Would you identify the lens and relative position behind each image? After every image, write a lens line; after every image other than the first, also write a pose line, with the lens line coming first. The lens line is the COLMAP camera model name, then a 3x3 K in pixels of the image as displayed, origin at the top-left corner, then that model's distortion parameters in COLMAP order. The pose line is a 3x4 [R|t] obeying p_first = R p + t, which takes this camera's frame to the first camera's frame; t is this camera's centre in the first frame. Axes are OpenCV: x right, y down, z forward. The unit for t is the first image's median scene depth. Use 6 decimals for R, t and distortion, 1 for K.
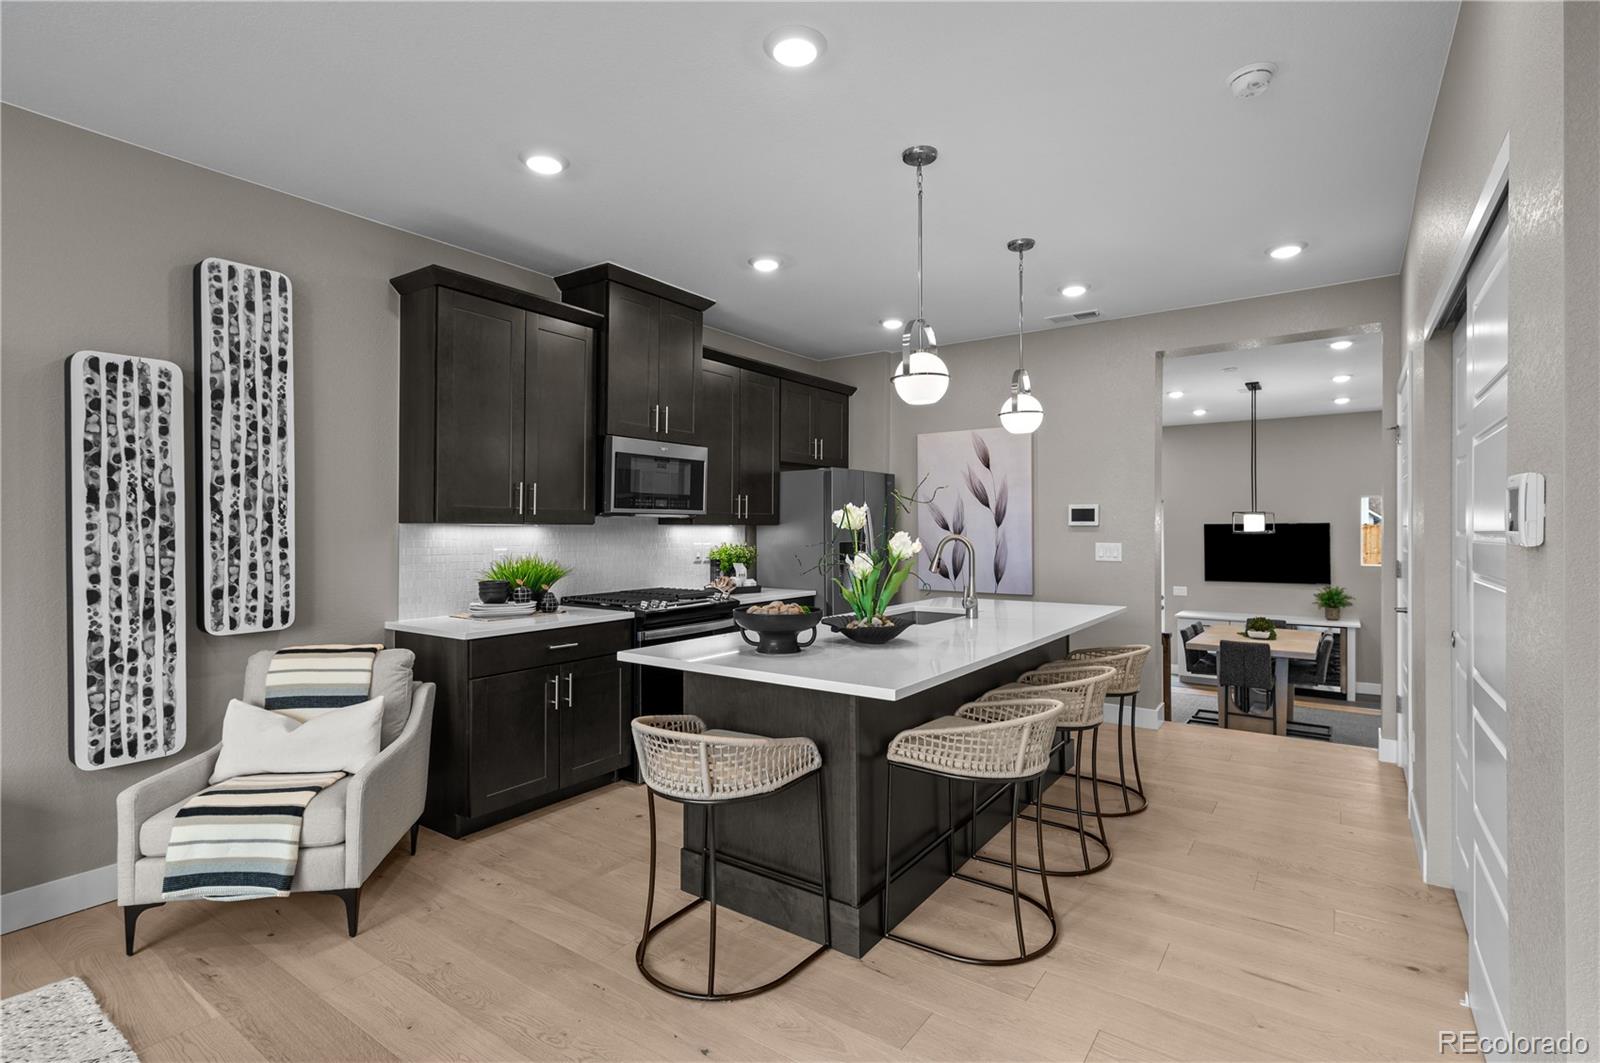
lens RADIAL K [[781.2, 0, 809.1], [0, 781.2, 521.2], [0, 0, 1]] dist [0.001892, 0.001090]
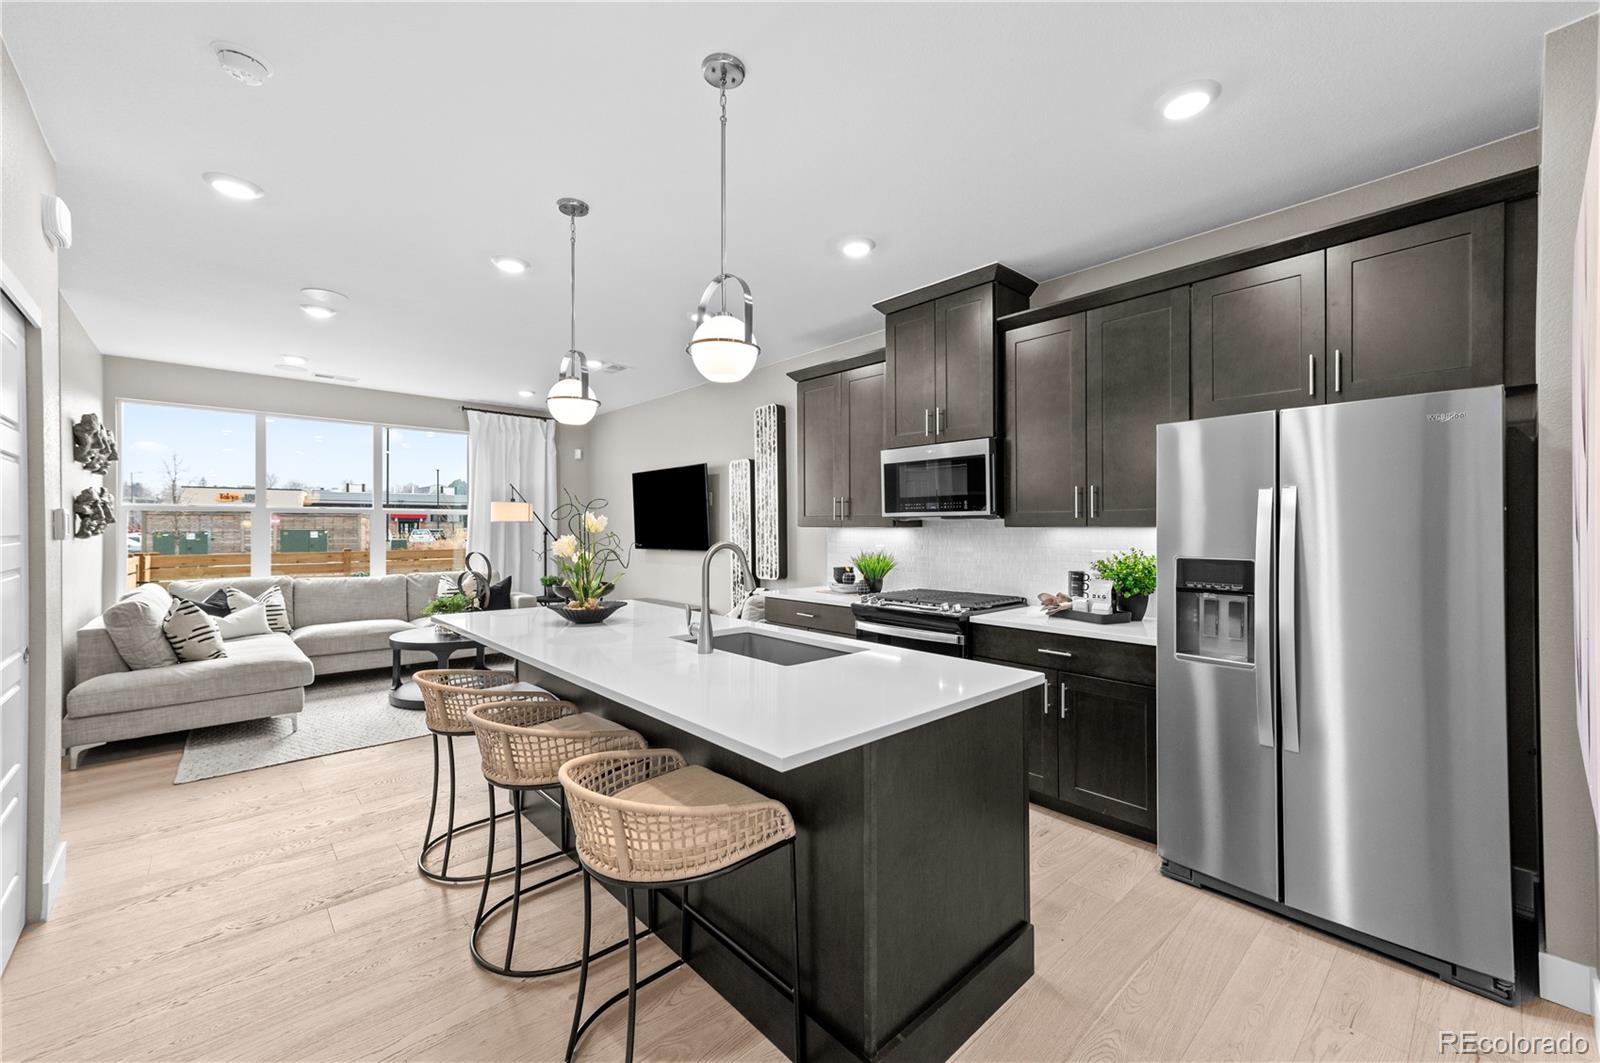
lens RADIAL K [[660.5, 0, 823.7], [0, 660.5, 532.9], [0, 0, 1]] dist [-0.000664, -0.000567]
pose [[-0.211508, 0.005818, -0.977359, 0.981240], [0.006560, 0.999968, 0.004533, 0.010130], [0.977354, -0.005453, -0.211540, 1.513949]]
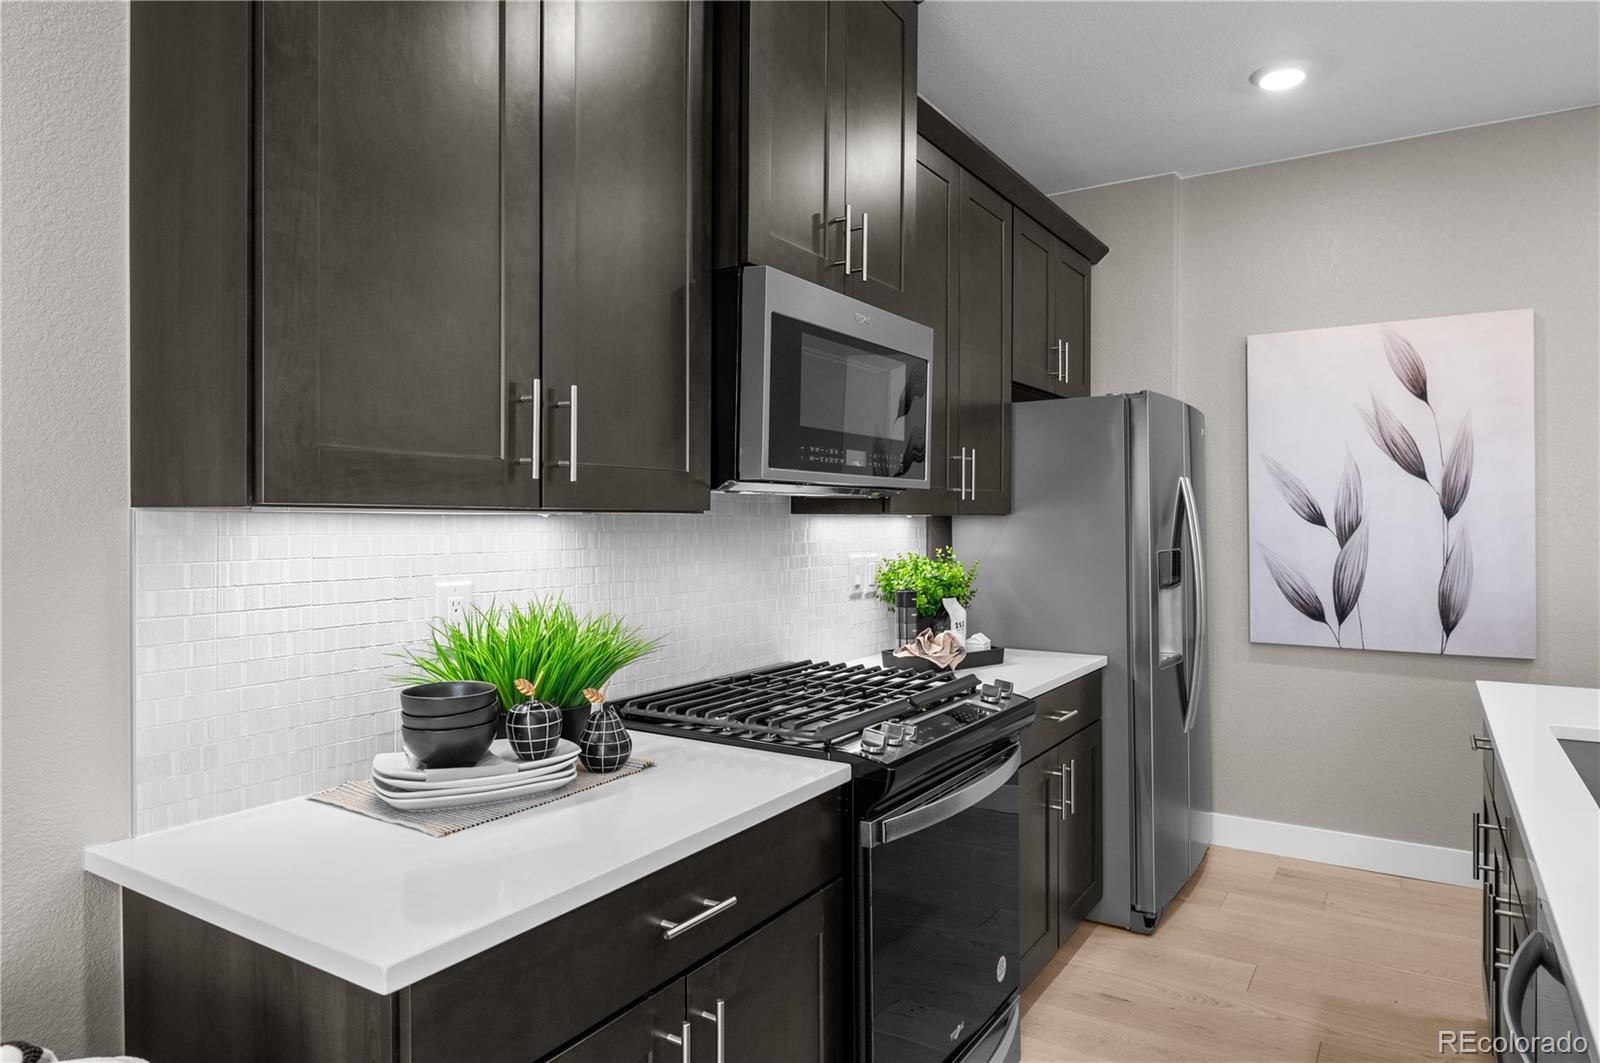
lens RADIAL K [[963.9, 0, 796.9], [0, 963.9, 528.6], [0, 0, 1]] dist [-0.007213, 0.002865]
pose [[0.999474, -0.001250, 0.032417, -0.337624], [0.000726, 0.999869, 0.016158, 0.005884], [-0.032433, -0.016126, 0.999344, 0.742559]]
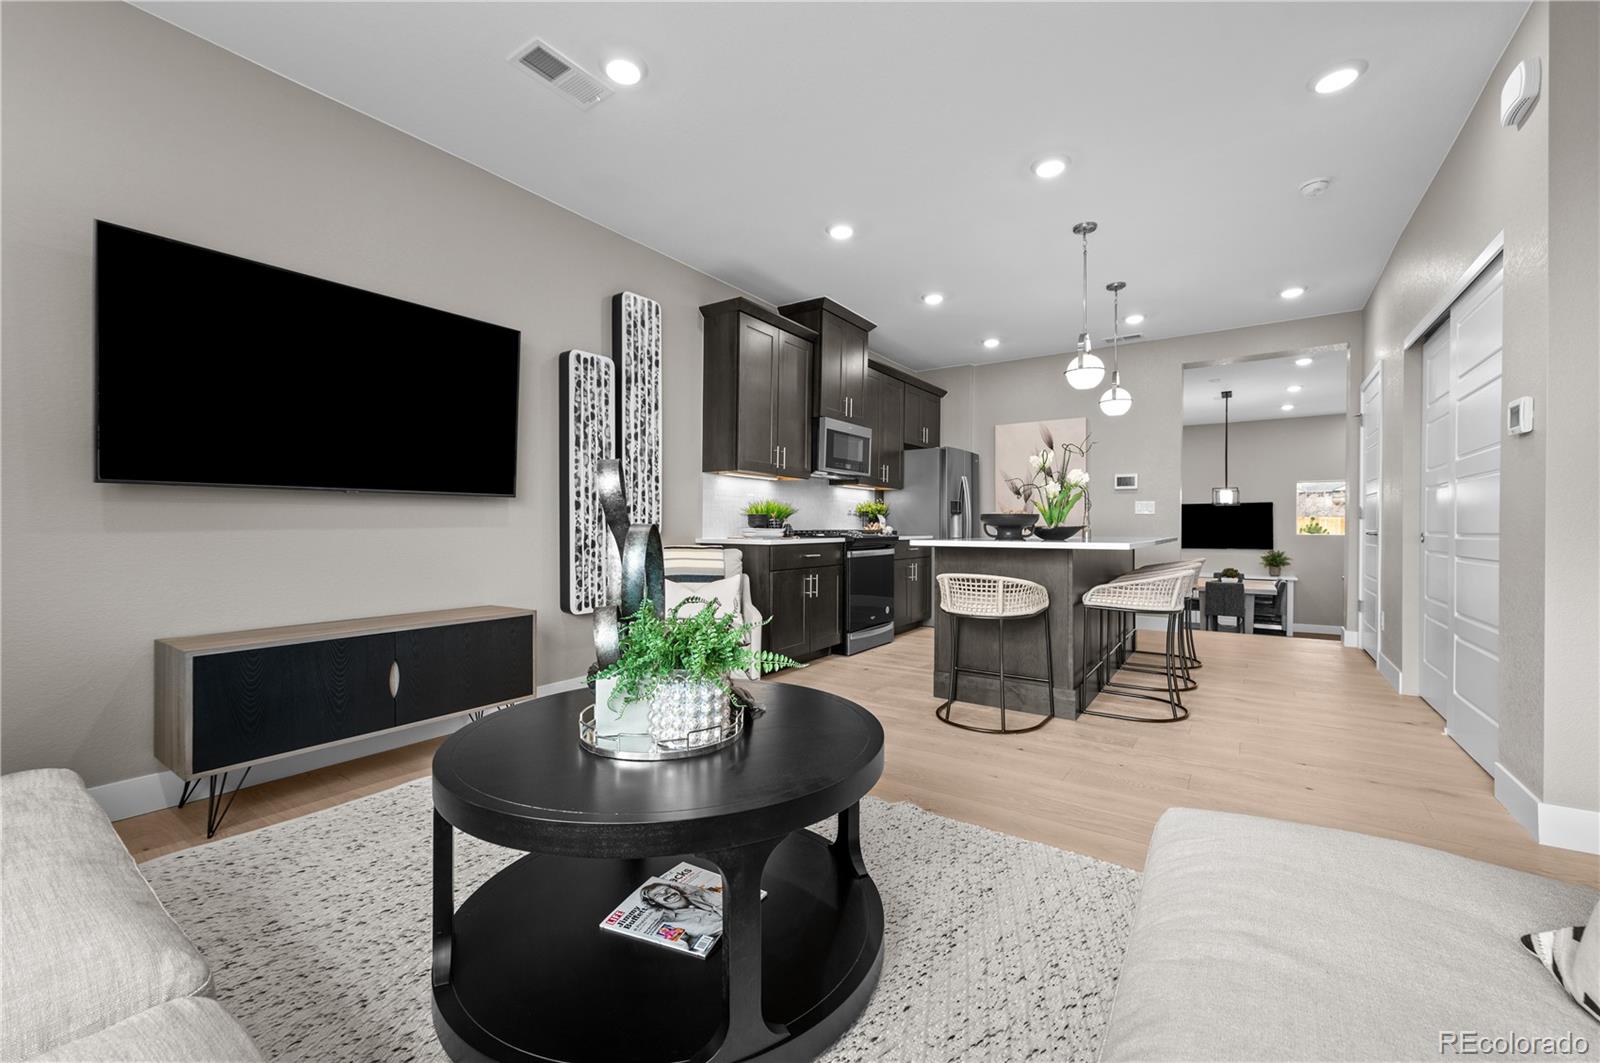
lens RADIAL K [[660.5, 0, 800.7], [0, 660.5, 527.0], [0, 0, 1]] dist [-0.000664, -0.000567]
pose [[0.999948, 0.003392, 0.009634, -0.412664], [-0.003489, 0.999943, 0.010064, 0.109014], [-0.009600, -0.010097, 0.999903, -0.297902]]
